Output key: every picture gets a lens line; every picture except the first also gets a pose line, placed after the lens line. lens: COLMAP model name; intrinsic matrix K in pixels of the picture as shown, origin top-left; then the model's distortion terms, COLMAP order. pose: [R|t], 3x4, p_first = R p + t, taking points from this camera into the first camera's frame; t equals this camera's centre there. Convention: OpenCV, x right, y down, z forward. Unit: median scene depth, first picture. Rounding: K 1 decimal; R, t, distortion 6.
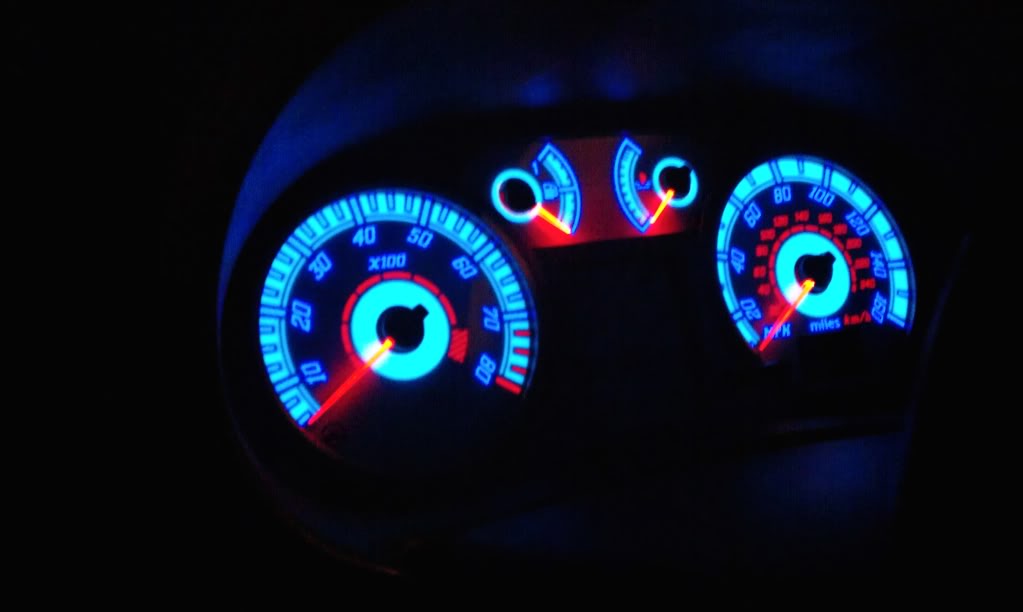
lens RADIAL K [[1136.4, 0, 504.3], [0, 1136.4, 308.0], [0, 0, 1]] dist [-0.026238, 0.000000]
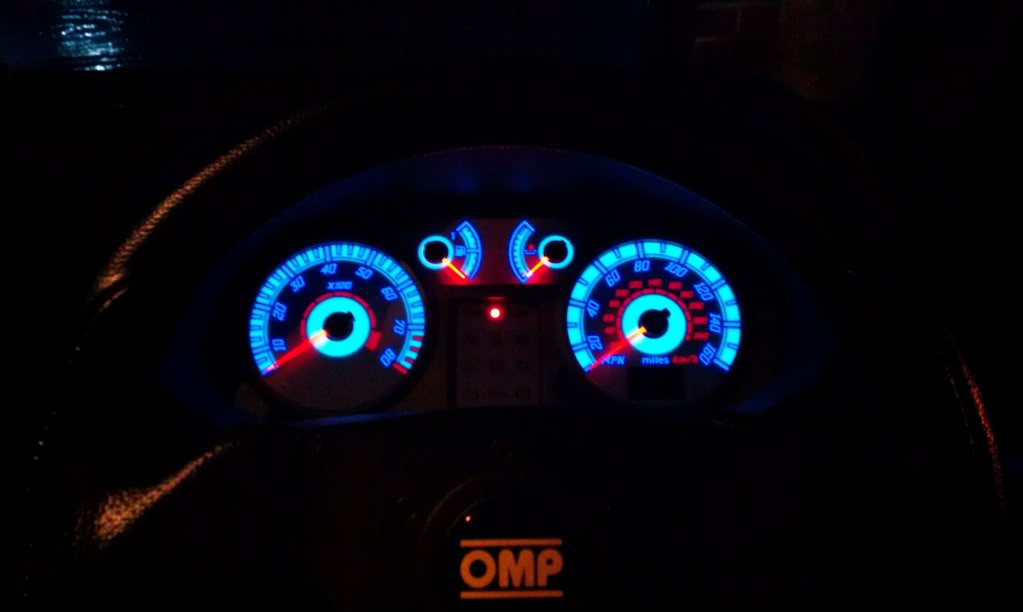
lens RADIAL K [[1136.4, 0, 514.2], [0, 1136.4, 300.4], [0, 0, 1]] dist [-0.026238, 0.000000]
pose [[0.912285, 0.066483, -0.404123, 0.726473], [-0.111437, 0.989803, -0.088727, 0.089962], [0.394103, 0.125979, 0.910391, -0.353649]]
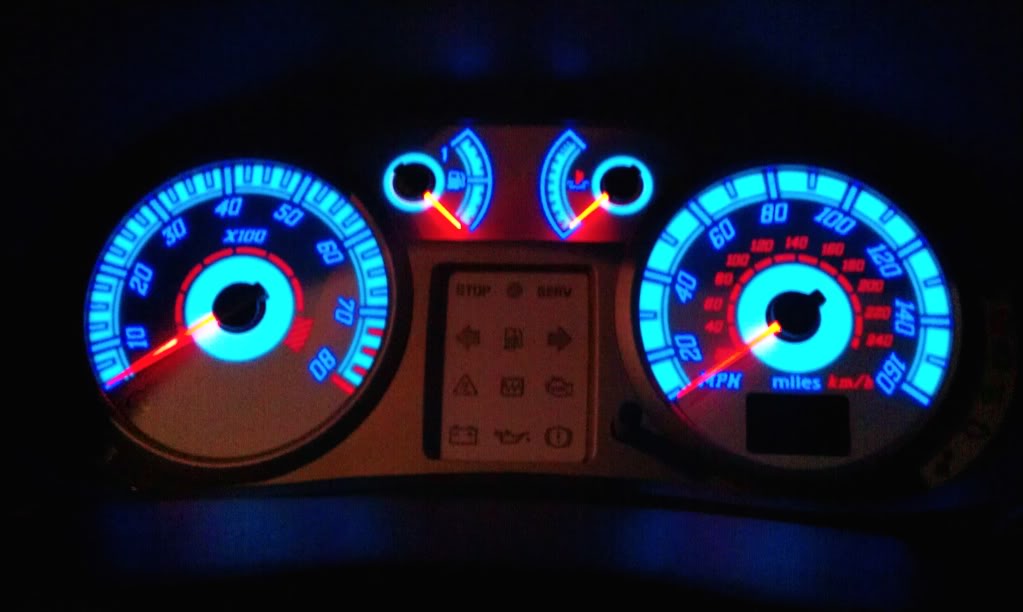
lens RADIAL K [[1136.4, 0, 513.6], [0, 1136.4, 304.4], [0, 0, 1]] dist [-0.026238, 0.000000]
pose [[0.887900, 0.109768, -0.446748, 0.482240], [-0.137350, 0.990077, -0.029712, 0.012024], [0.439054, 0.087742, 0.894166, 0.240621]]
